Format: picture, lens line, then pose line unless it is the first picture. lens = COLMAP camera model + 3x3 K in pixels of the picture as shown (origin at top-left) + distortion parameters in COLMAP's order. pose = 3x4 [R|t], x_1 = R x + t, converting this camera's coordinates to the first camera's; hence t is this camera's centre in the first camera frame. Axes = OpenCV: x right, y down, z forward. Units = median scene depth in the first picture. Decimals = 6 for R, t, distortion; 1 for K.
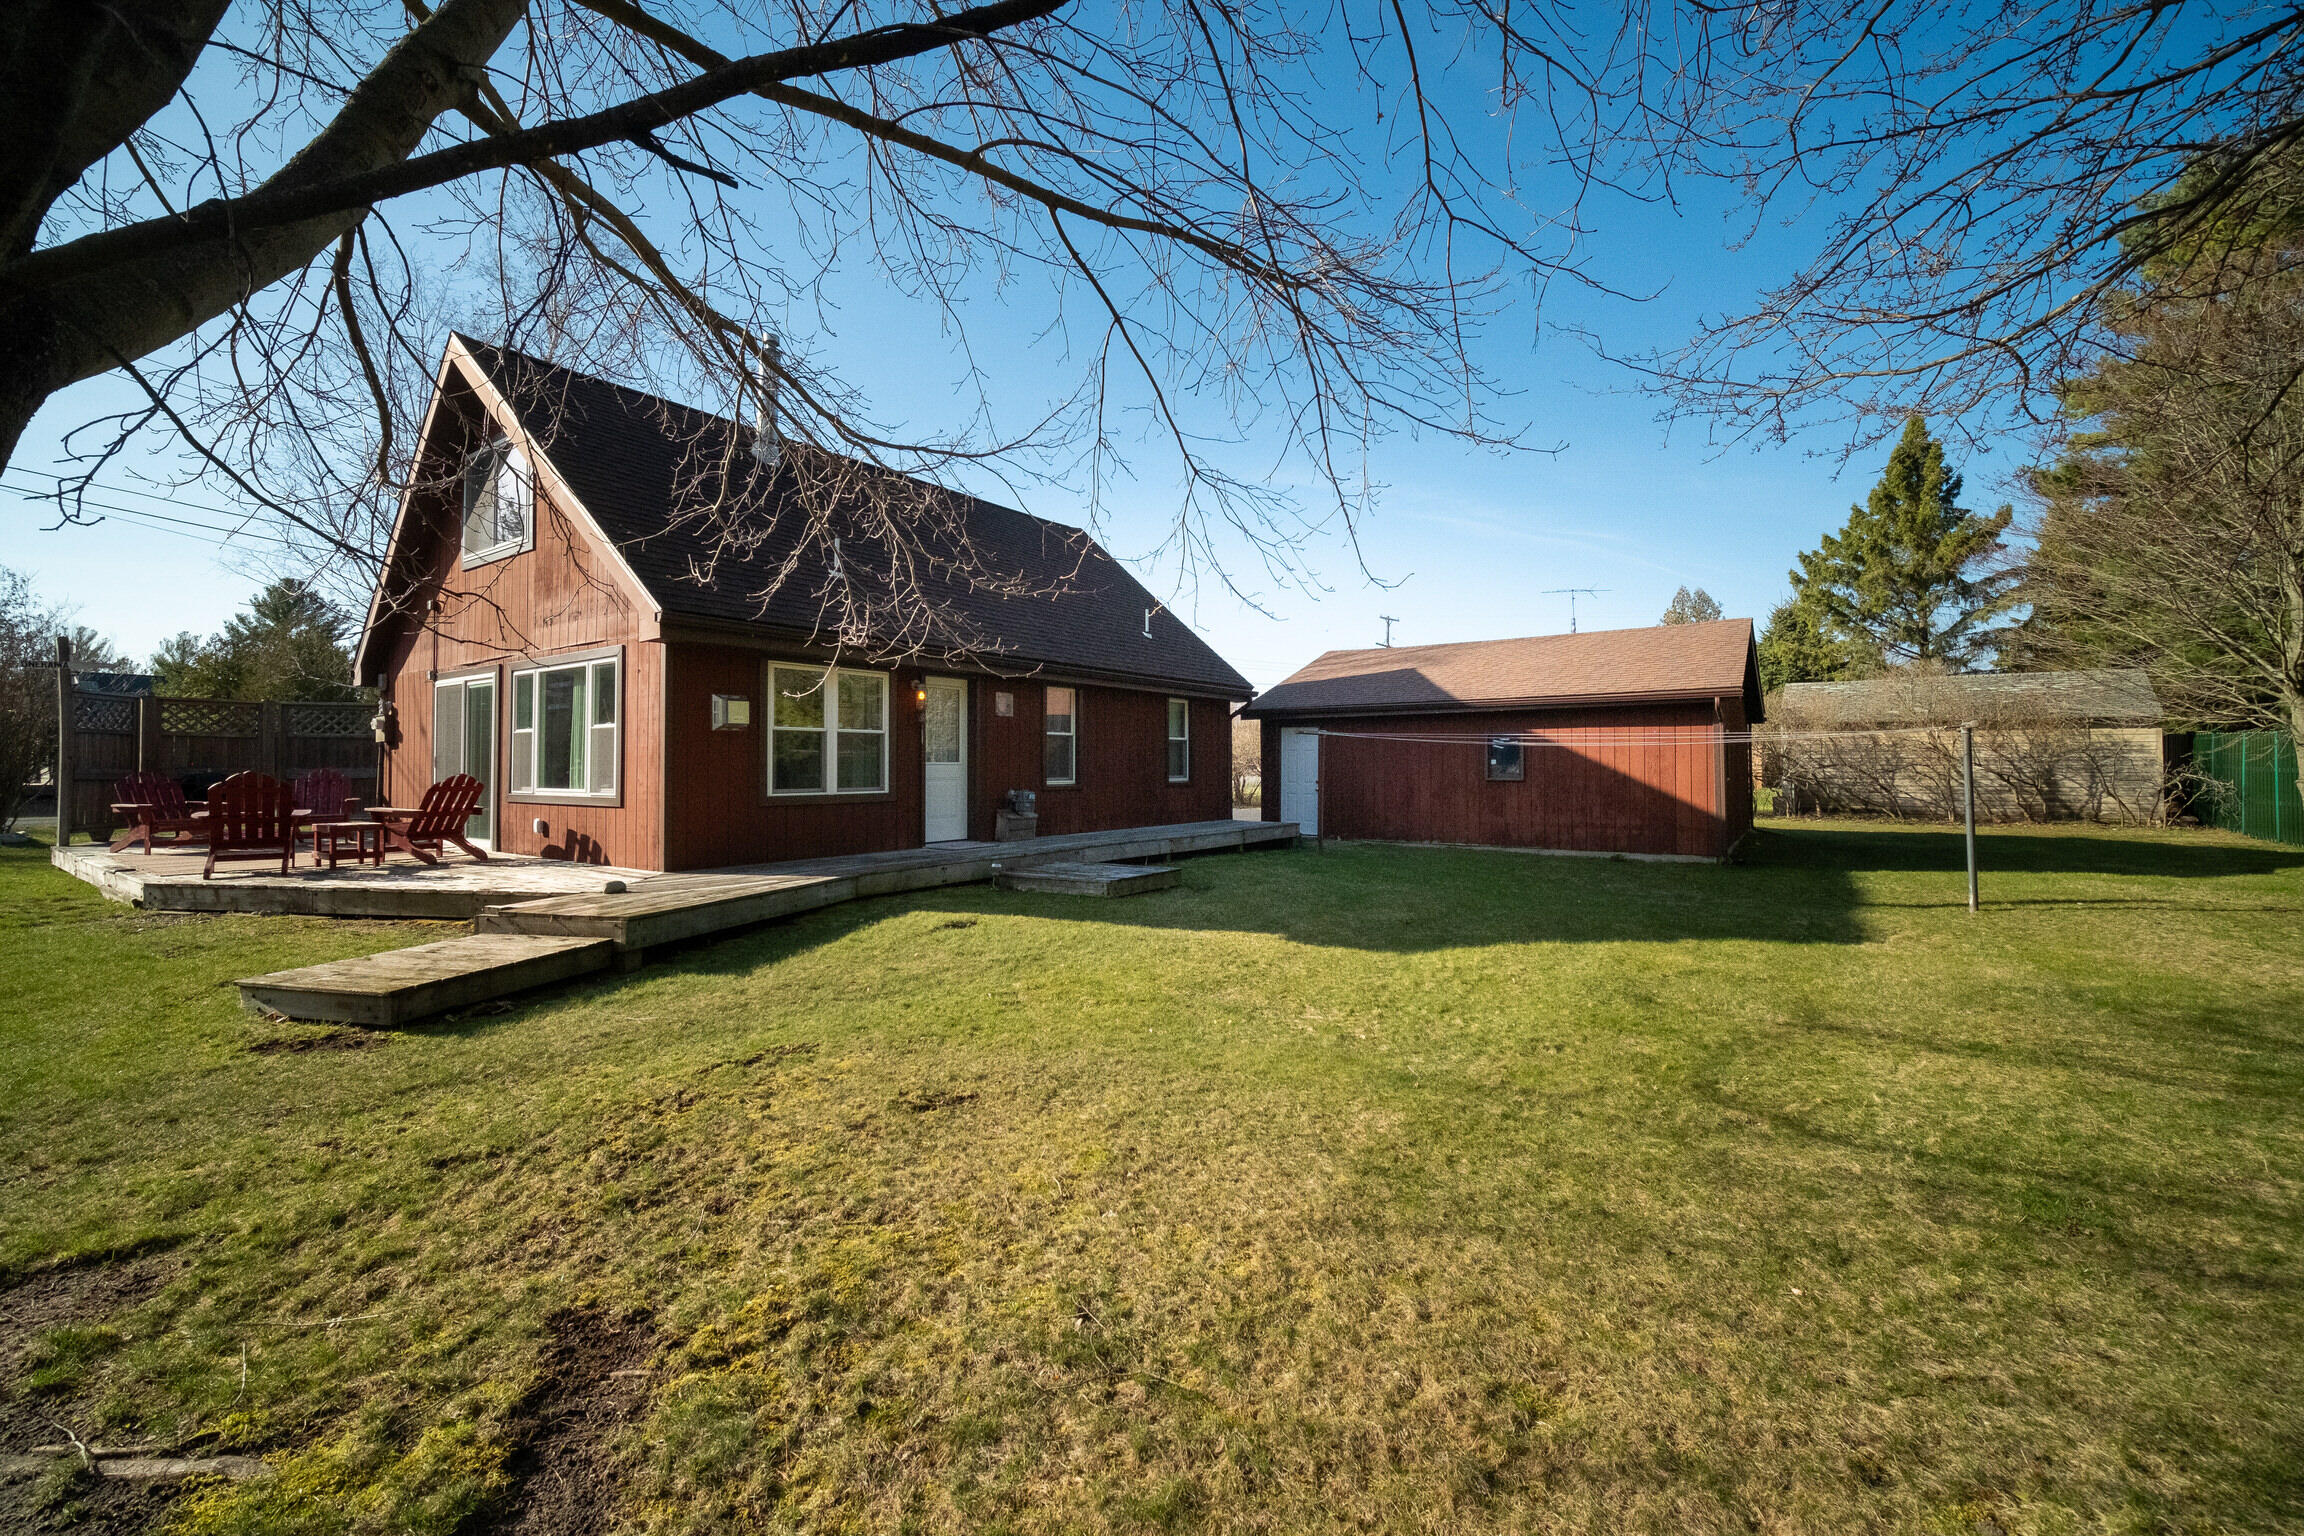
lens RADIAL K [[949.4, 0, 1156.4], [0, 949.4, 796.6], [0, 0, 1]] dist [0.000466, 0.000228]
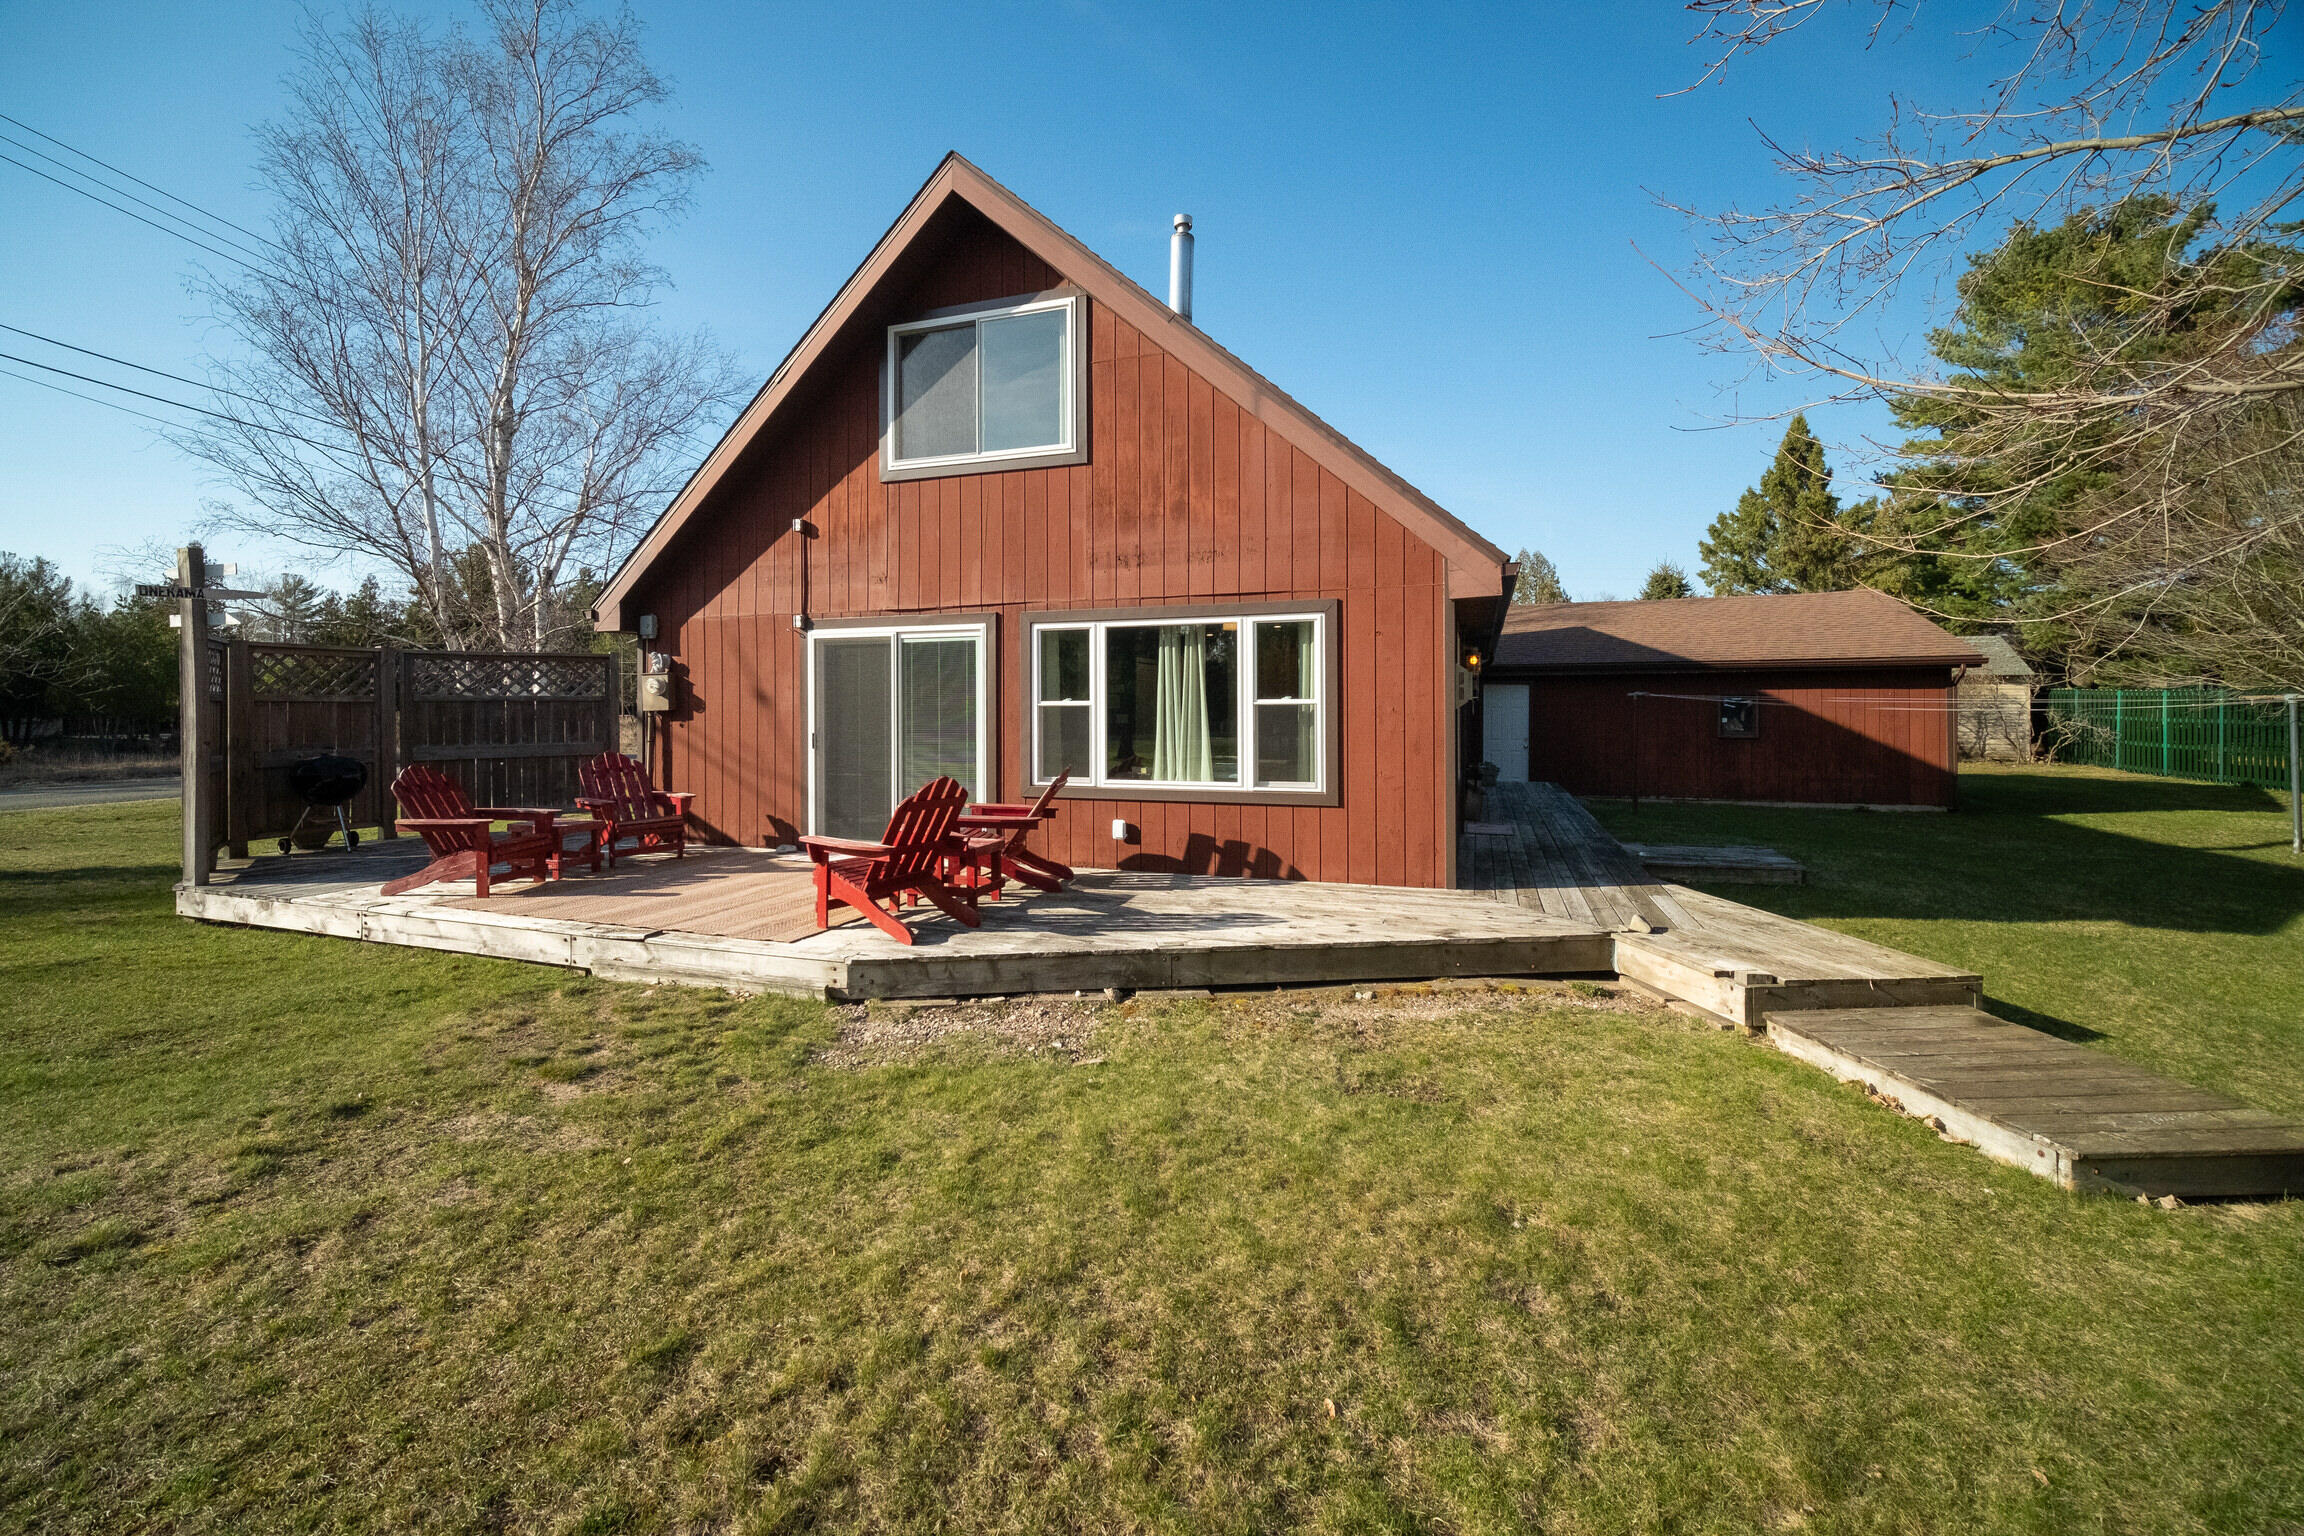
lens RADIAL K [[949.1, 0, 1146.5], [0, 949.1, 719.6], [0, 0, 1]] dist [-0.006244, -0.000330]
pose [[0.960973, -0.007672, 0.276536, -0.613341], [0.011709, 0.999848, -0.012951, -0.034423], [-0.276394, 0.015683, 0.960916, 0.192628]]
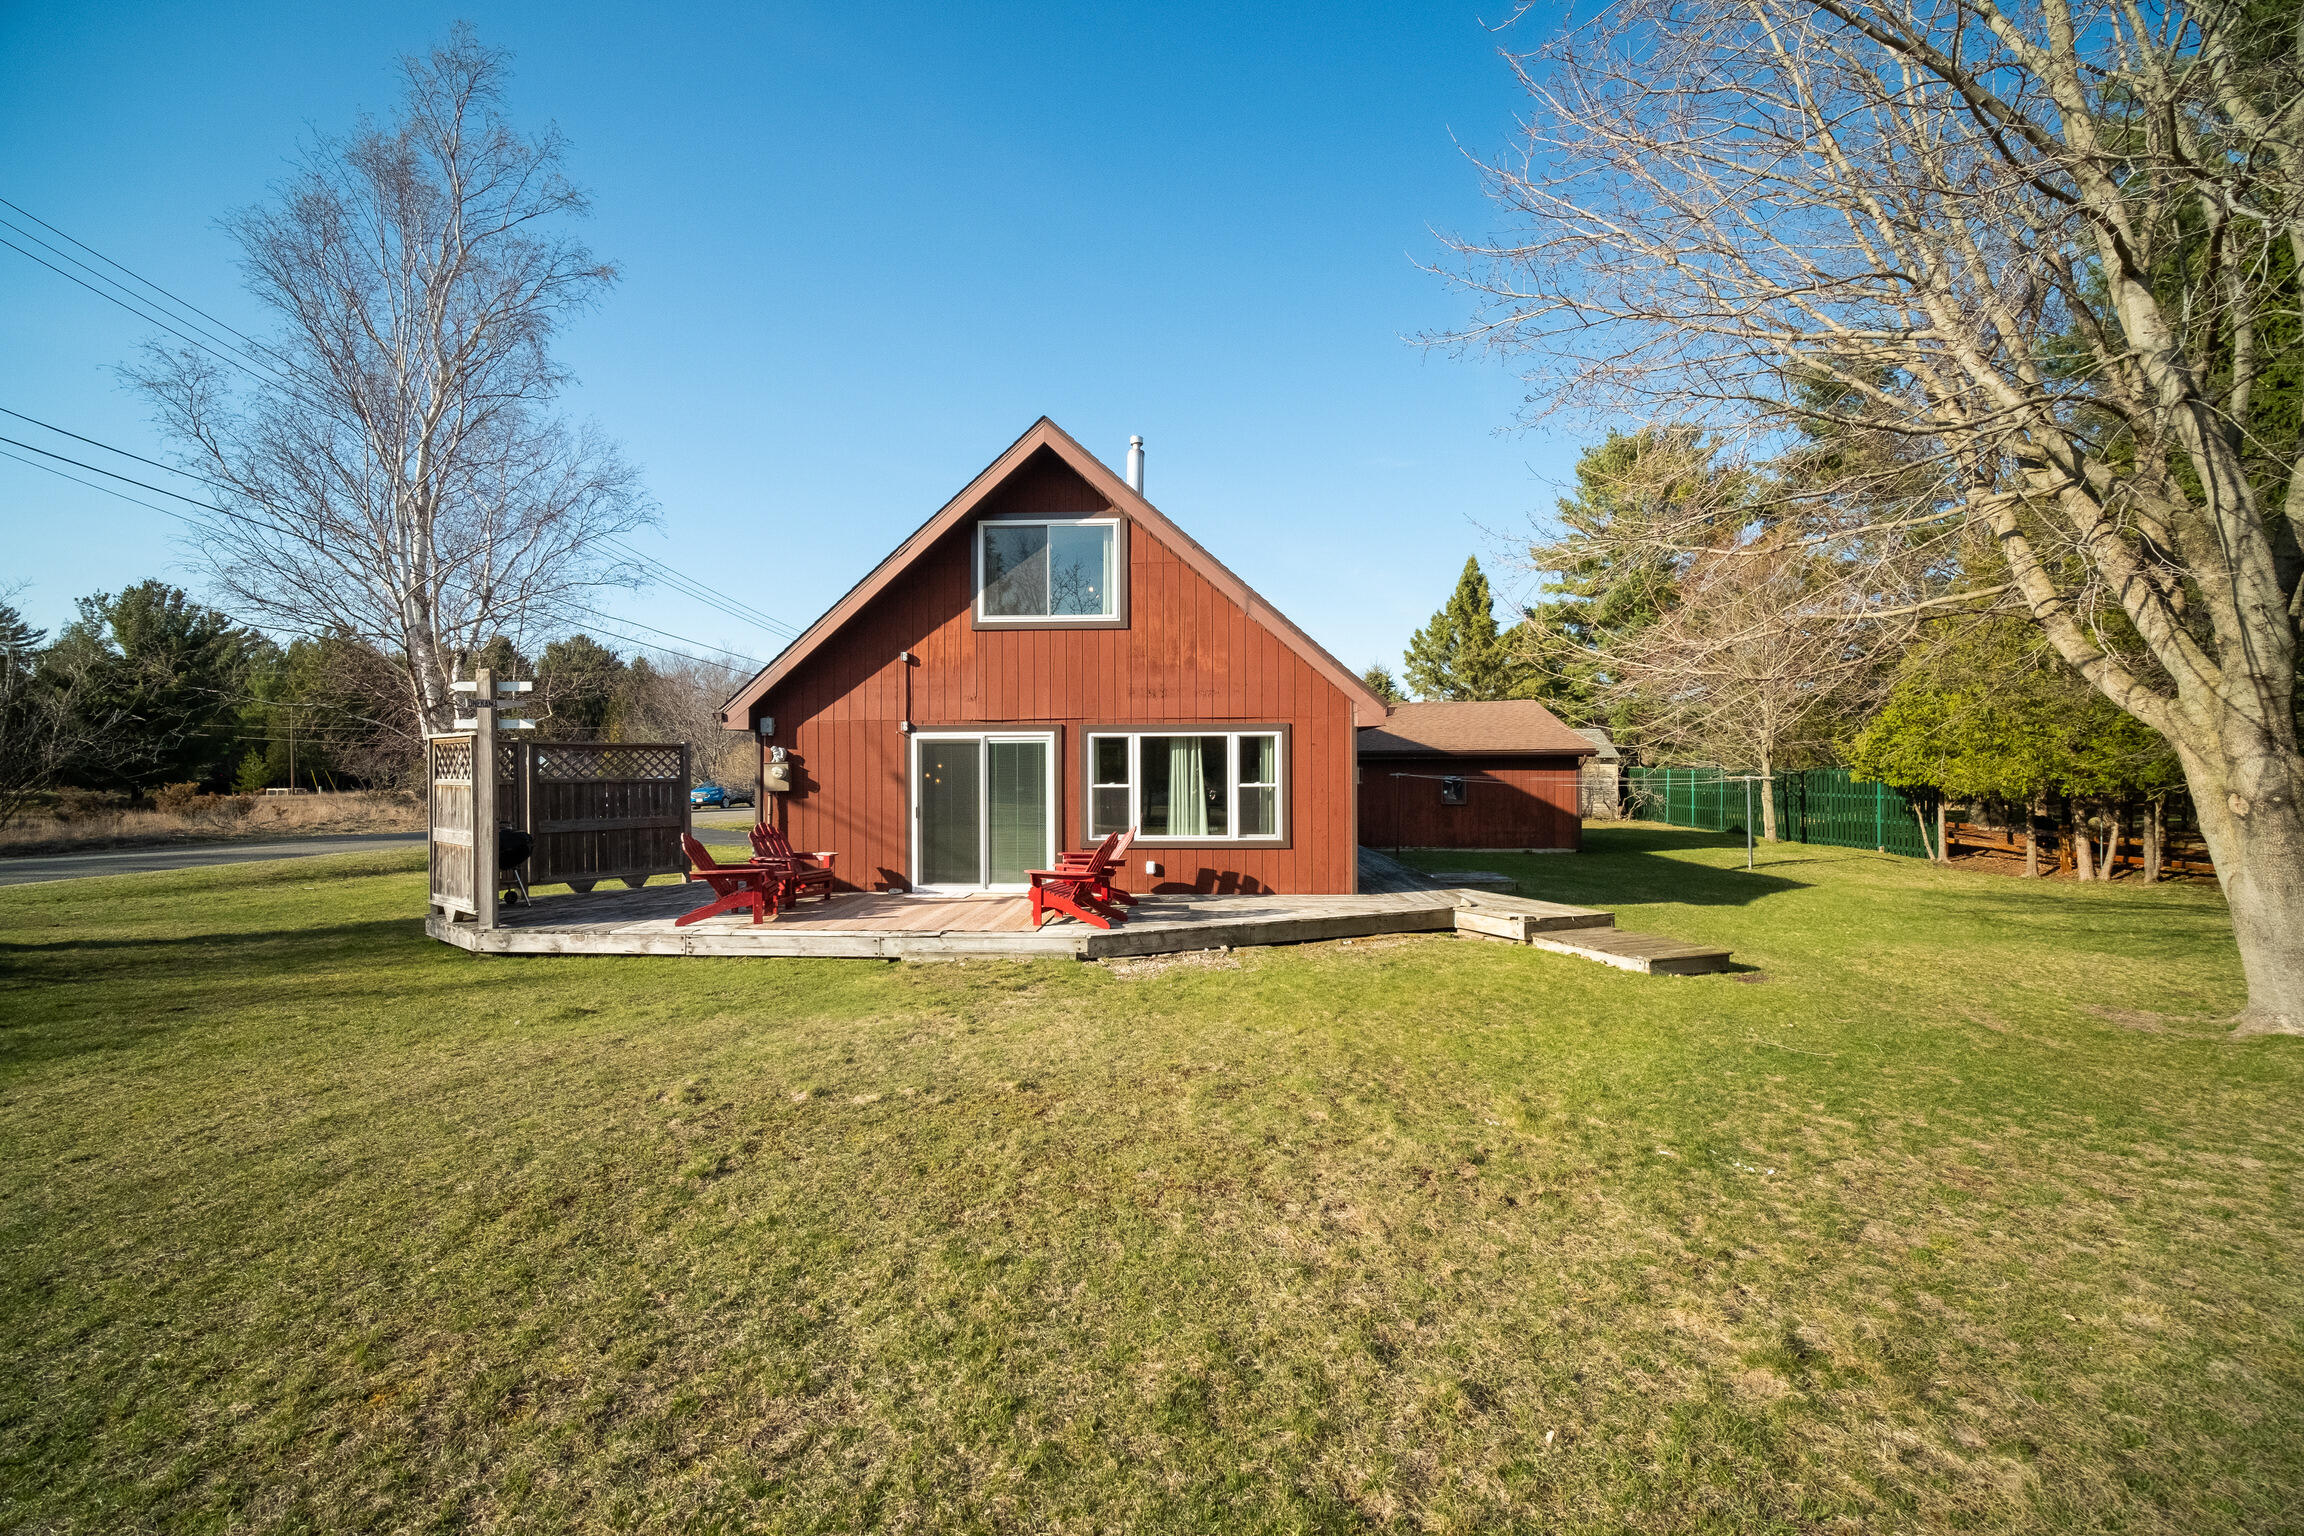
lens RADIAL K [[949.4, 0, 1156.4], [0, 949.4, 796.6], [0, 0, 1]] dist [0.000466, 0.000228]
pose [[0.833058, -0.015284, 0.552975, -0.953259], [0.018741, 0.999824, -0.000600, -0.041231], [-0.552868, 0.010863, 0.833198, 0.007335]]
